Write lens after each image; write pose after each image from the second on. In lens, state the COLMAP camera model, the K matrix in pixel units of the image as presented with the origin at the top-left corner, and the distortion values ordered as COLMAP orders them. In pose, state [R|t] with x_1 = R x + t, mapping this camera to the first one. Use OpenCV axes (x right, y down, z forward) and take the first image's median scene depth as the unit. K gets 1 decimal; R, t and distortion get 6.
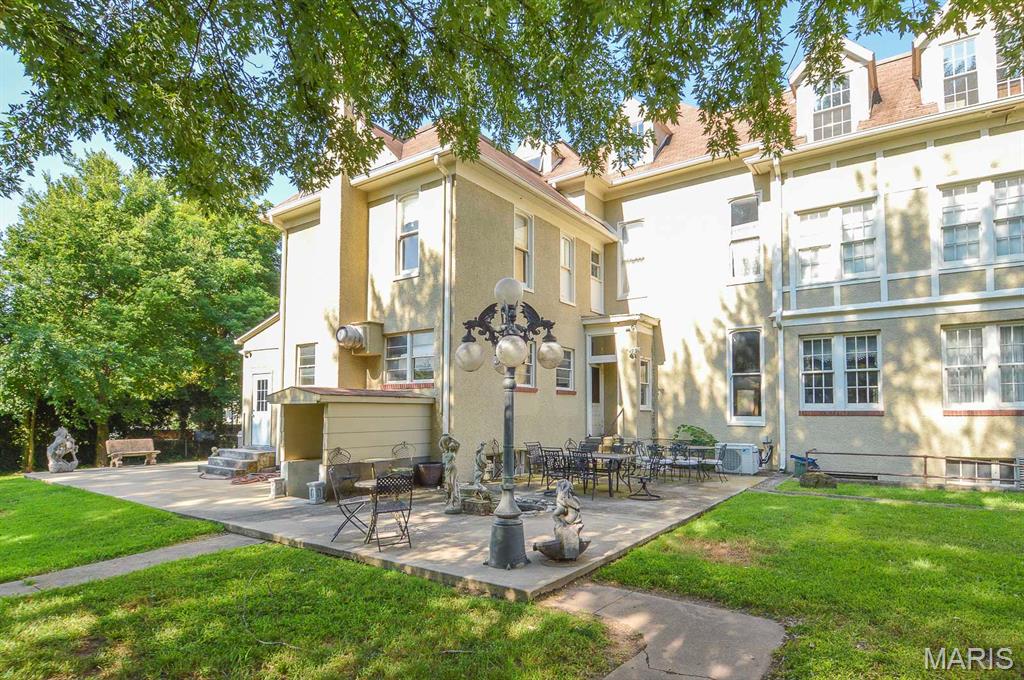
lens RADIAL K [[526.7, 0, 508.1], [0, 526.7, 381.3], [0, 0, 1]] dist [0.006655, -0.014539]
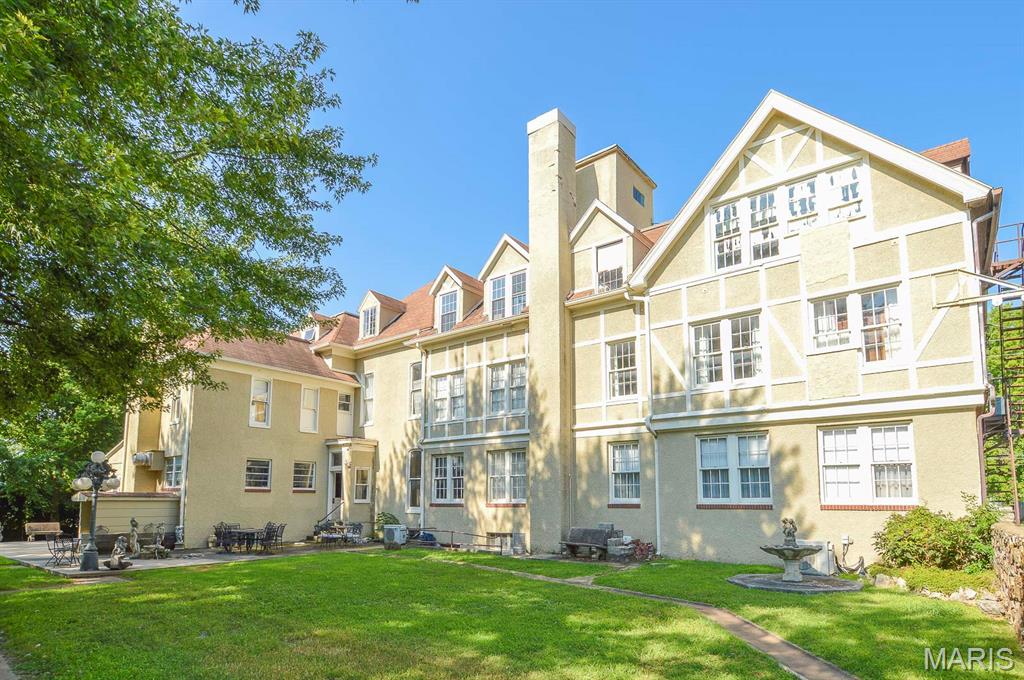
lens RADIAL K [[549.0, 0, 513.8], [0, 549.0, 425.8], [0, 0, 1]] dist [-0.001237, -0.001281]
pose [[0.998750, -0.008251, -0.049304, 0.929256], [0.004567, 0.997220, -0.074368, -0.054736], [0.049781, 0.074050, 0.996011, -0.648154]]
